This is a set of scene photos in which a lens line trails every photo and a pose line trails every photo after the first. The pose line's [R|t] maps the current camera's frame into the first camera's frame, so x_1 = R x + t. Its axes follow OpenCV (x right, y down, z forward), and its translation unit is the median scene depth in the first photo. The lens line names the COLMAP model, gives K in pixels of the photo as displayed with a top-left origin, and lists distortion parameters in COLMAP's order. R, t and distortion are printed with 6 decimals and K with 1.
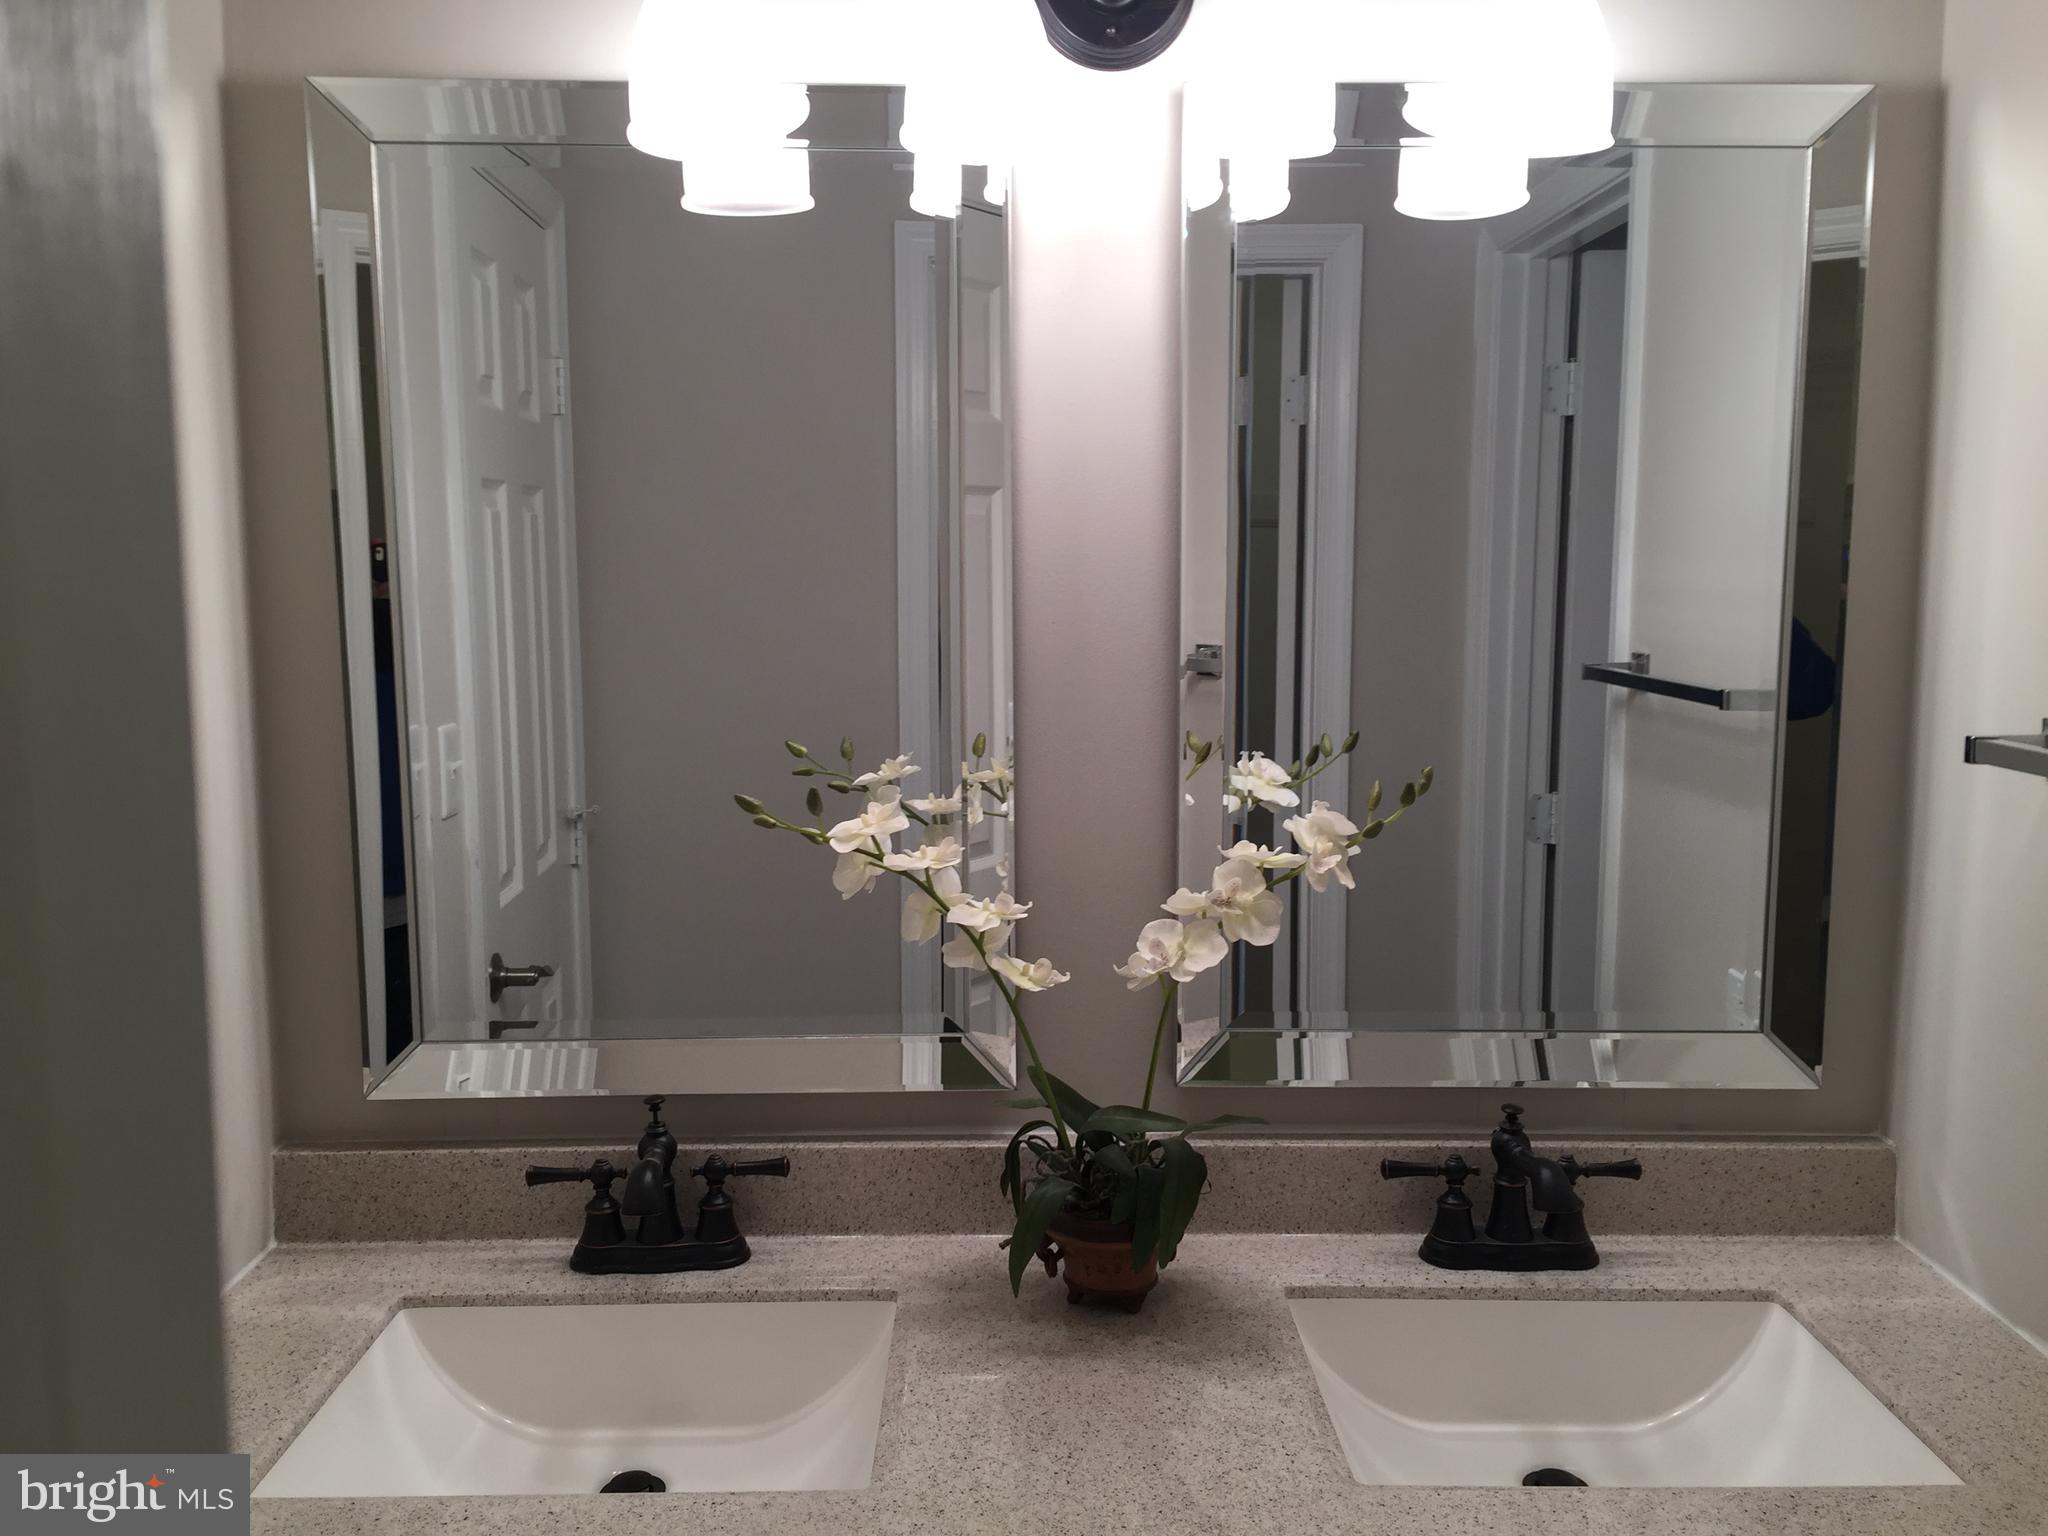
lens RADIAL K [[1749.2, 0, 1028.8], [0, 1749.2, 782.0], [0, 0, 1]] dist [0.082618, -0.119639]
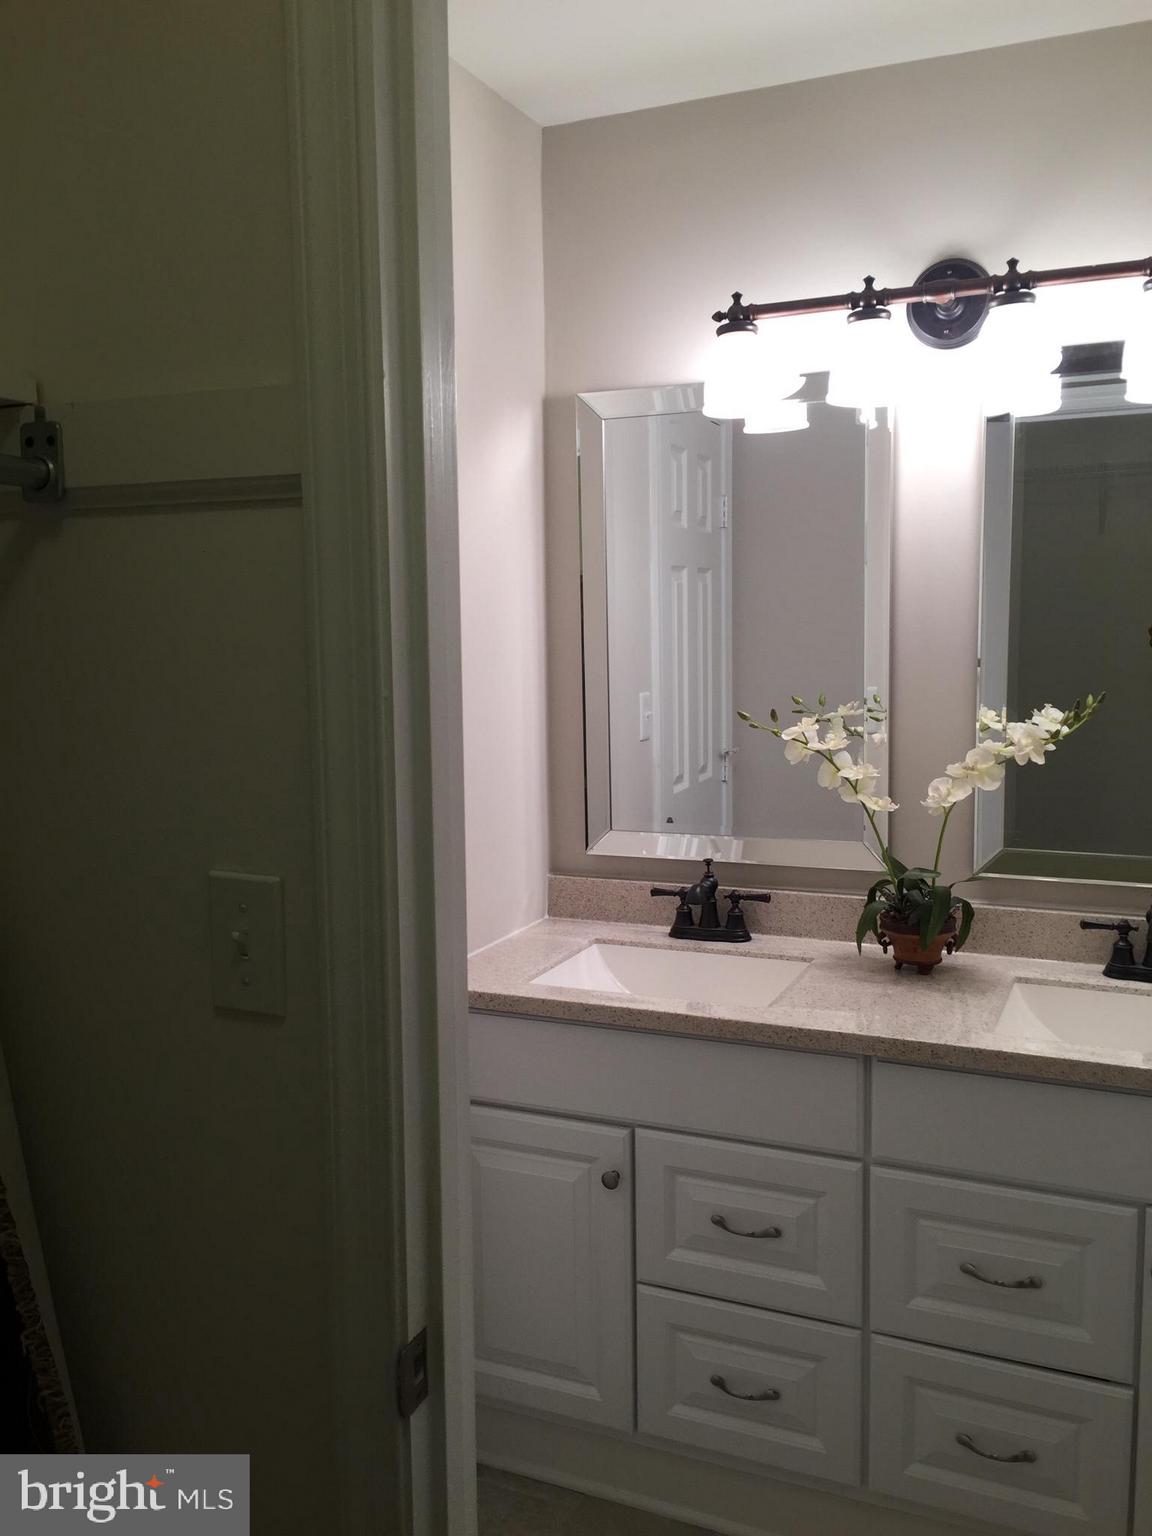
lens RADIAL K [[1311.9, 0, 570.5], [0, 1311.9, 770.2], [0, 0, 1]] dist [0.082618, -0.119639]
pose [[0.906861, 0.035072, -0.419969, 0.302106], [-0.038200, 0.999270, 0.000964, 0.079245], [0.419696, 0.015169, 0.907538, -0.512149]]
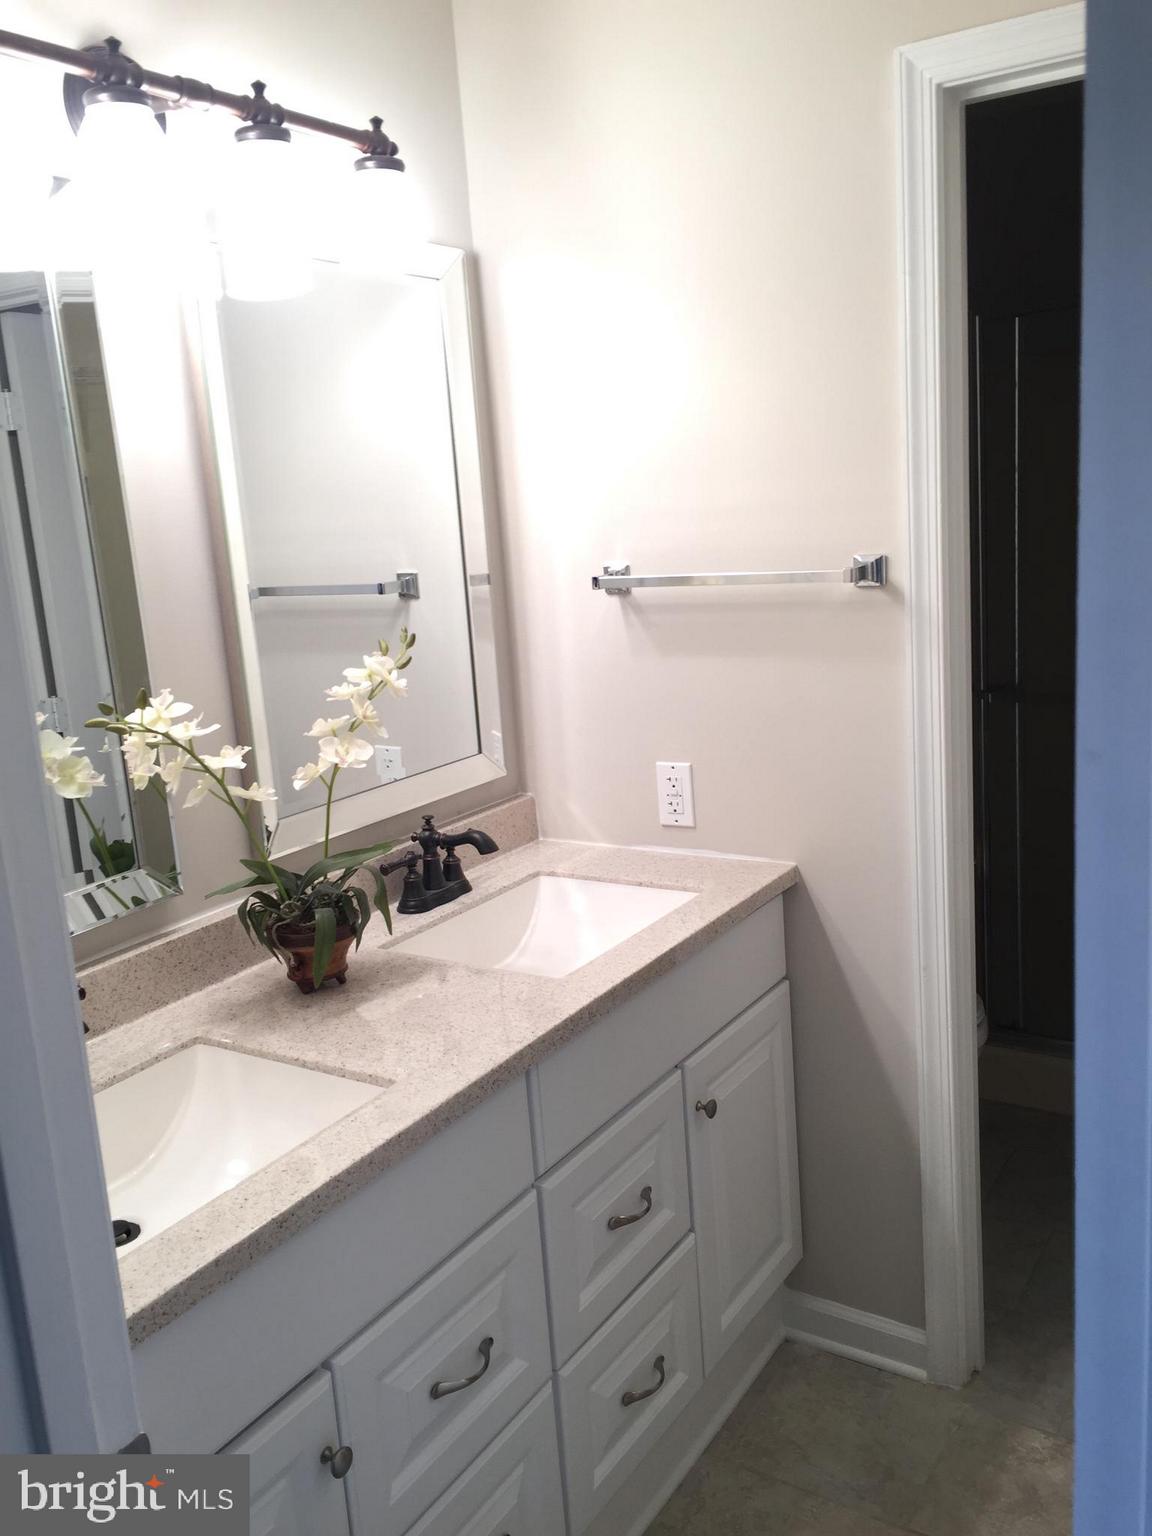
lens RADIAL K [[1319.1, 0, 575.0], [0, 1319.1, 770.3], [0, 0, 1]] dist [0.051925, 0.004459]
pose [[0.547686, -0.209328, 0.810075, -0.734970], [0.175629, 0.975389, 0.133304, -0.013680], [-0.818043, 0.069264, 0.570972, 0.111453]]
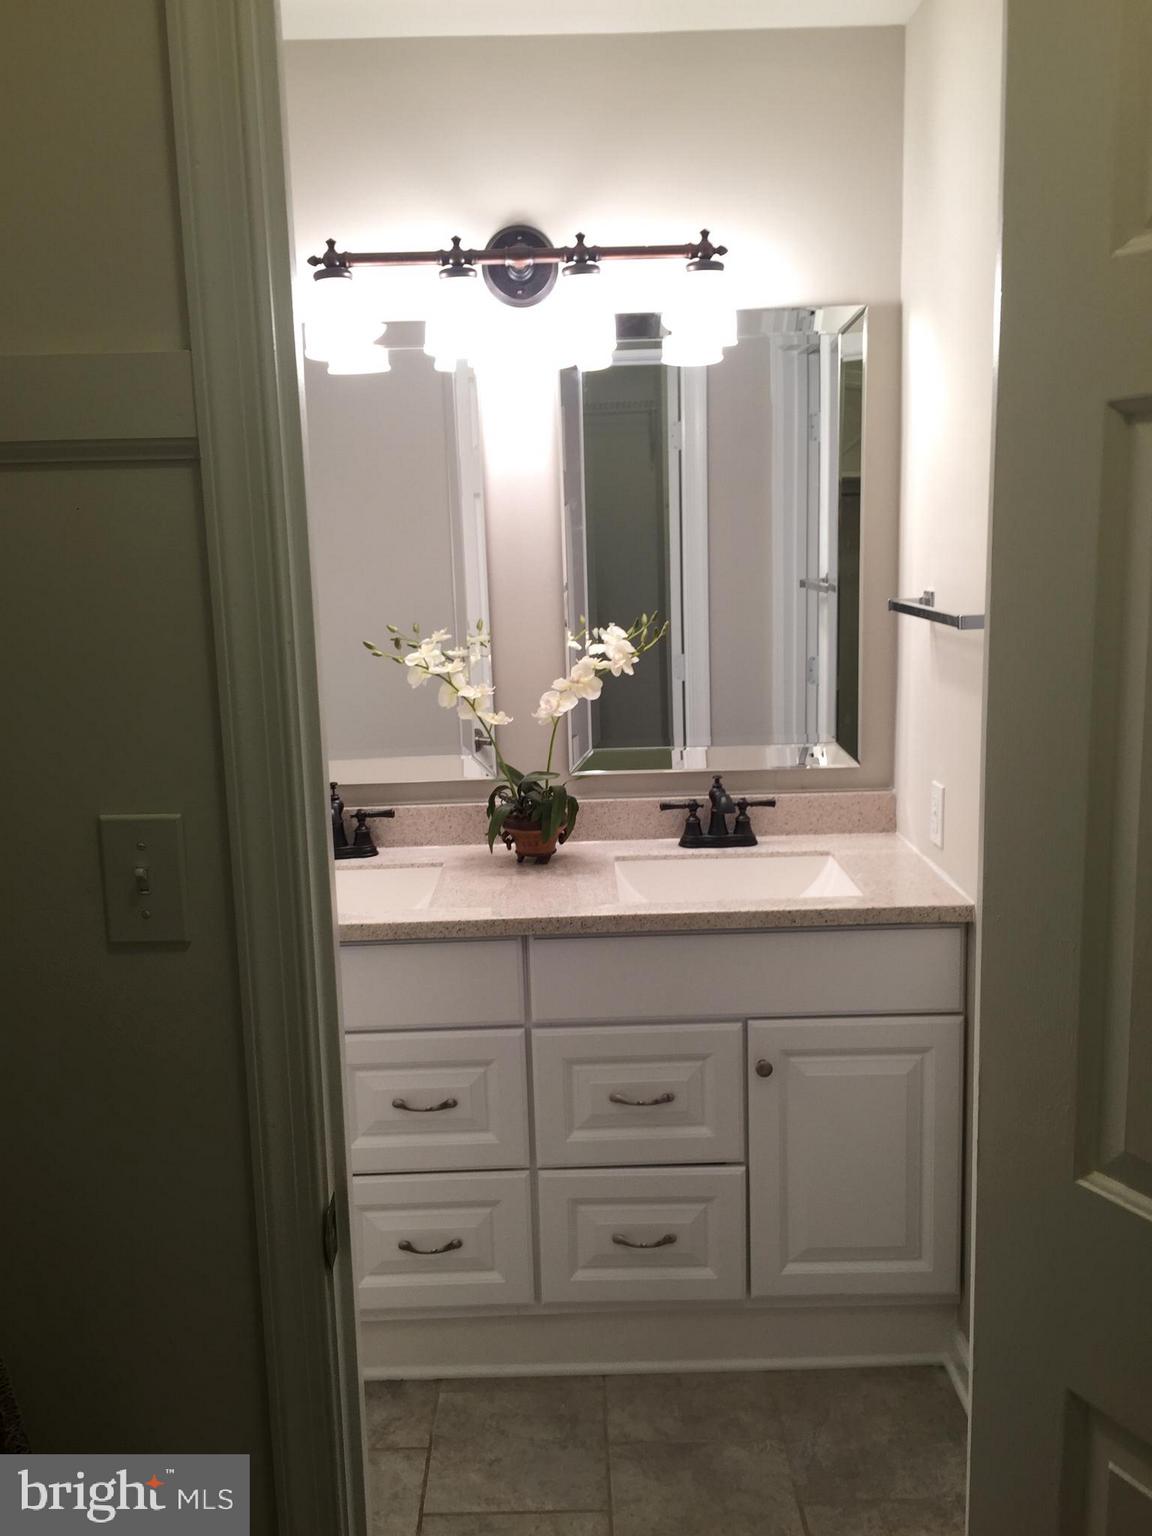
lens RADIAL K [[1319.1, 0, 575.0], [0, 1319.1, 770.3], [0, 0, 1]] dist [0.051925, 0.004459]
pose [[0.999563, -0.027533, -0.010750, 0.115221], [0.028077, 0.998132, 0.054269, 0.082880], [0.009236, -0.054547, 0.998469, -0.684331]]
